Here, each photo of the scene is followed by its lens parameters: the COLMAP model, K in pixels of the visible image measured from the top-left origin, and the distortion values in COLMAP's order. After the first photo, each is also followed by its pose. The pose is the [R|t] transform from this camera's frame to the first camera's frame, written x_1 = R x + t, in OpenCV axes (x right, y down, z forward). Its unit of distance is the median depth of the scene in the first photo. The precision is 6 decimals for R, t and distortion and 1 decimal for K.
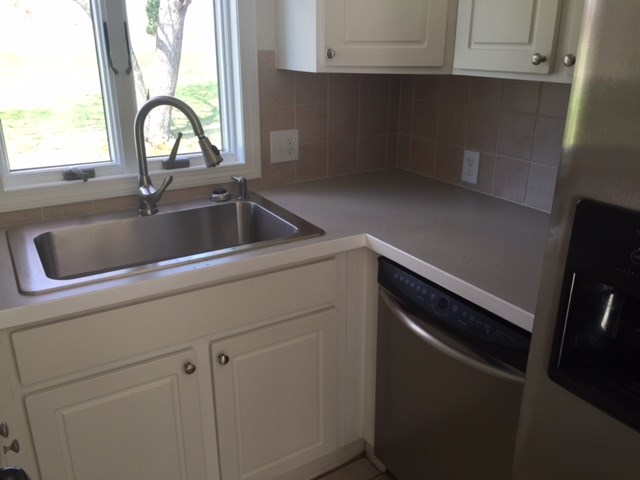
lens RADIAL K [[543.7, 0, 320.0], [0, 543.7, 240.0], [0, 0, 1]] dist [0.029520, -0.009751]
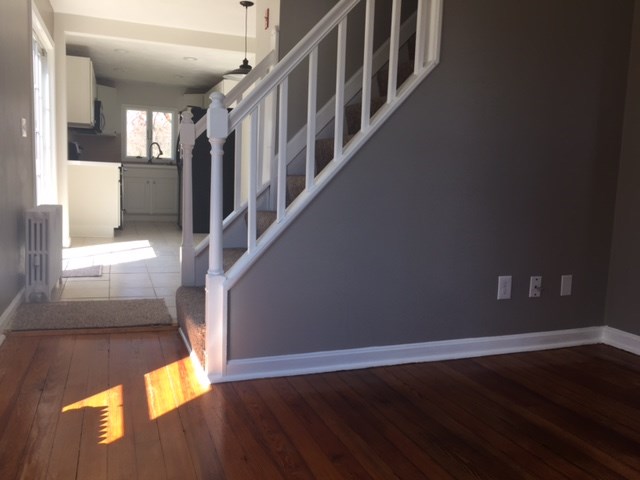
lens RADIAL K [[557.3, 0, 332.7], [0, 557.3, 233.5], [0, 0, 1]] dist [0.049617, 0.001109]
pose [[0.985249, 0.051403, -0.163222, 2.288340], [-0.090146, 0.966648, -0.239721, 1.697115], [0.145456, 0.250899, 0.957023, -3.658339]]
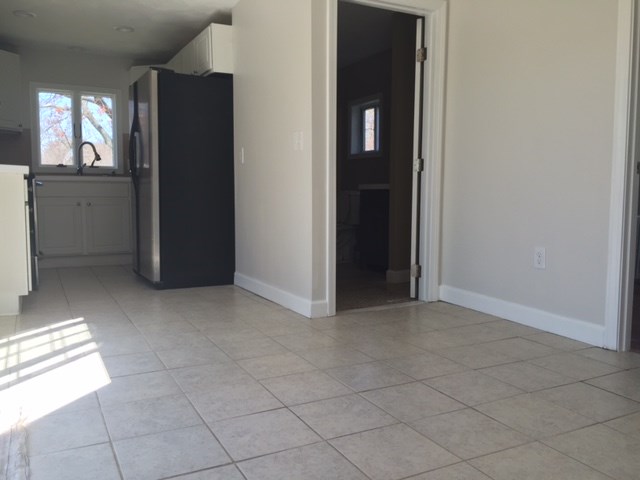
lens RADIAL K [[543.7, 0, 320.0], [0, 543.7, 240.0], [0, 0, 1]] dist [0.029520, -0.009751]
pose [[0.998750, 0.011280, -0.048692, 1.298488], [-0.023582, 0.965299, -0.260081, 1.144976], [0.044069, 0.260905, 0.964358, -2.014039]]
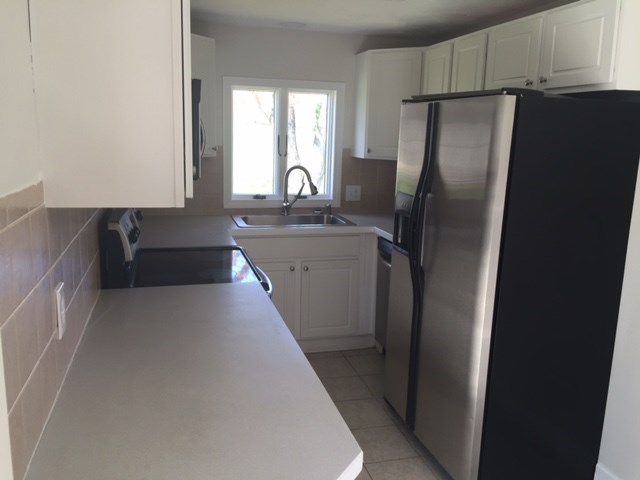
lens RADIAL K [[543.7, 0, 320.0], [0, 543.7, 240.0], [0, 0, 1]] dist [0.029520, -0.009751]
pose [[0.962364, 0.078555, -0.260163, 0.424082], [-0.120441, 0.981448, -0.149175, 0.376359], [0.243618, 0.174895, 0.953972, -1.117117]]
